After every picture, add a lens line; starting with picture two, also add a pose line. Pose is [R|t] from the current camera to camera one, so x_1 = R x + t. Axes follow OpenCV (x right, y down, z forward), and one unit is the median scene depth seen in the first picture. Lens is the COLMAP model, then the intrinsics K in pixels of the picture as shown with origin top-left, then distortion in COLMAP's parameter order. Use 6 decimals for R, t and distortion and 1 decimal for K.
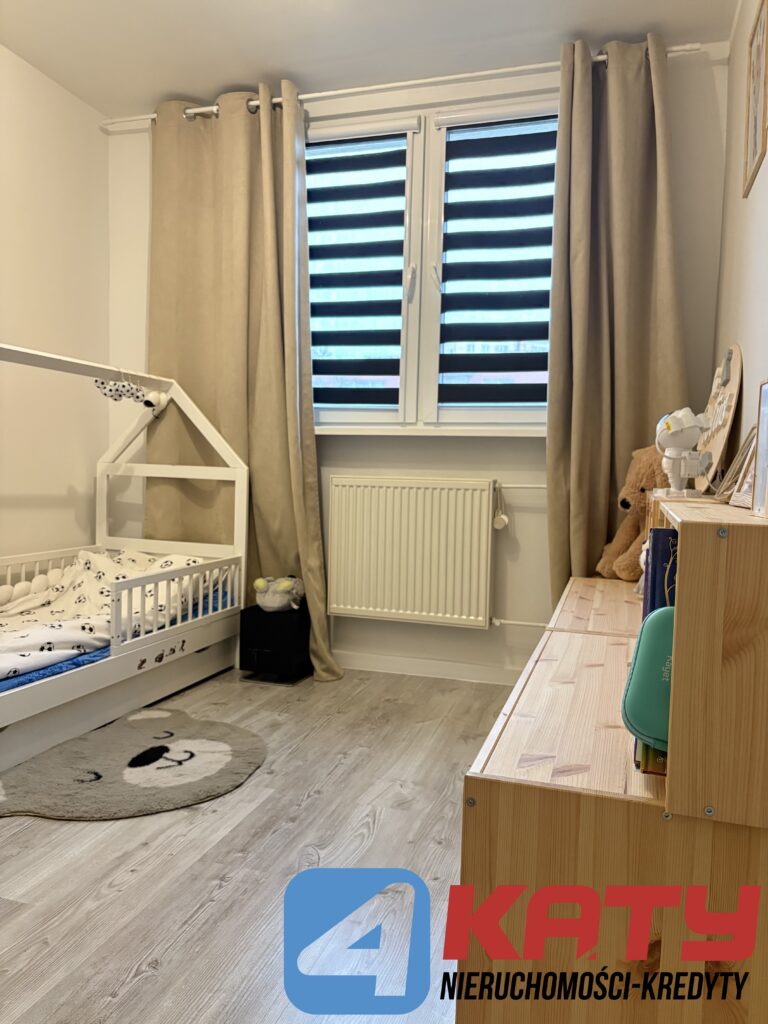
lens RADIAL K [[770.3, 0, 384.5], [0, 770.3, 511.2], [0, 0, 1]] dist [0.017241, 0.000516]
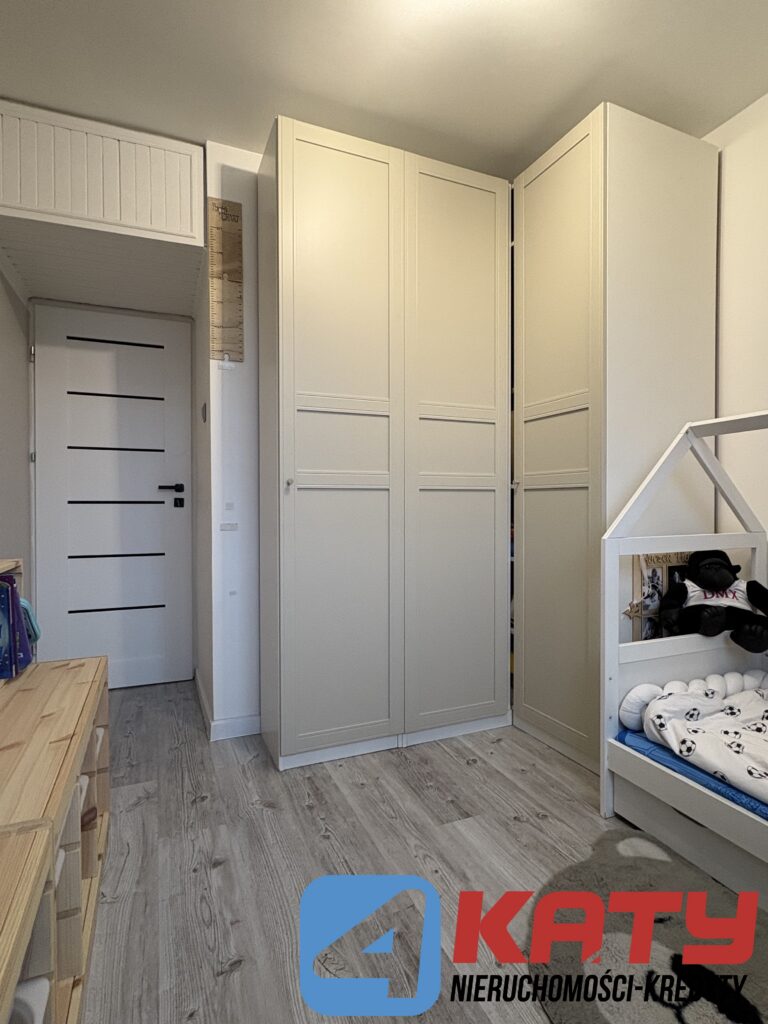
lens RADIAL K [[537.0, 0, 383.7], [0, 537.0, 513.3], [0, 0, 1]] dist [0.001096, 0.000533]
pose [[-0.764511, -0.014186, -0.644455, 0.318683], [-0.043623, 0.998605, 0.029767, -0.138361], [0.643133, 0.050870, -0.764063, 1.657288]]
